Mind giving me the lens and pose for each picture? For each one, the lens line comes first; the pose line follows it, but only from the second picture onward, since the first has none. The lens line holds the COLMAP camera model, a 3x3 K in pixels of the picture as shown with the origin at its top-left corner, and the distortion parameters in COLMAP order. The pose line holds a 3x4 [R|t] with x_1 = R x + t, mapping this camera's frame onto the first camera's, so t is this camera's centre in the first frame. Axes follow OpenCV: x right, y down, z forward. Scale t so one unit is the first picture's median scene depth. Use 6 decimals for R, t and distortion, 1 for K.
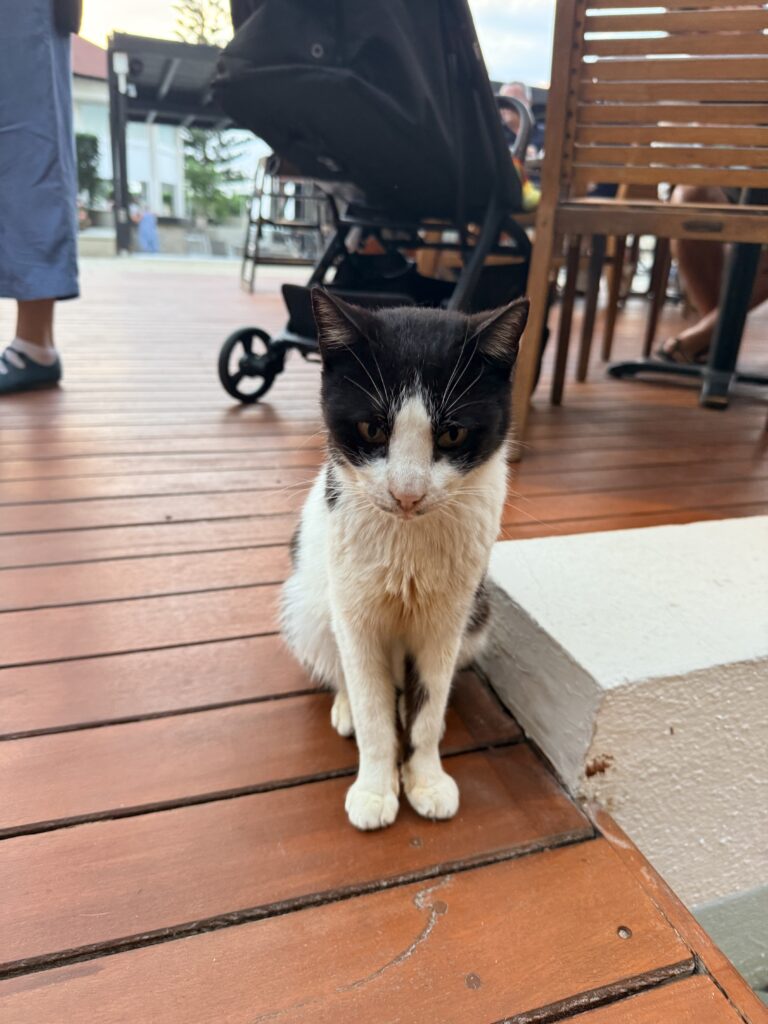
lens RADIAL K [[769.0, 0, 384.0], [0, 769.0, 512.0], [0, 0, 1]] dist [-0.000413, -0.113443]
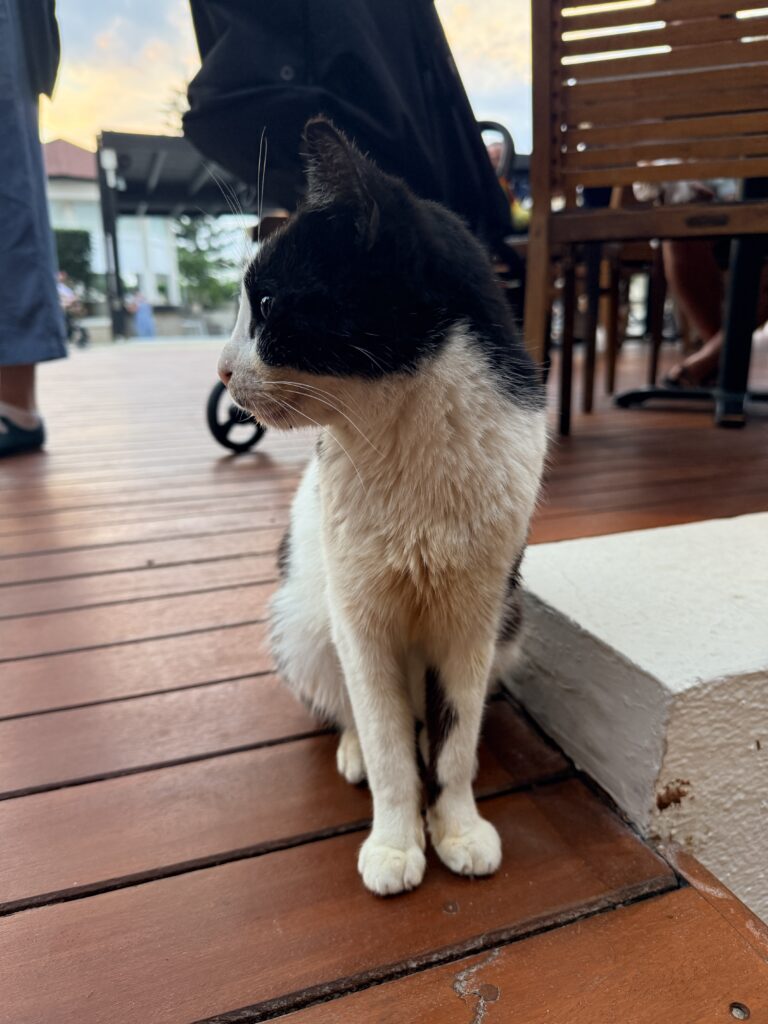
lens RADIAL K [[778.0, 0, 390.3], [0, 778.0, 510.9], [0, 0, 1]] dist [-0.039635, -0.012551]
pose [[0.997904, -0.064696, 0.001206, 0.004805], [0.064522, 0.993460, -0.094197, 0.090185], [0.004896, 0.094078, 0.995553, 0.166243]]
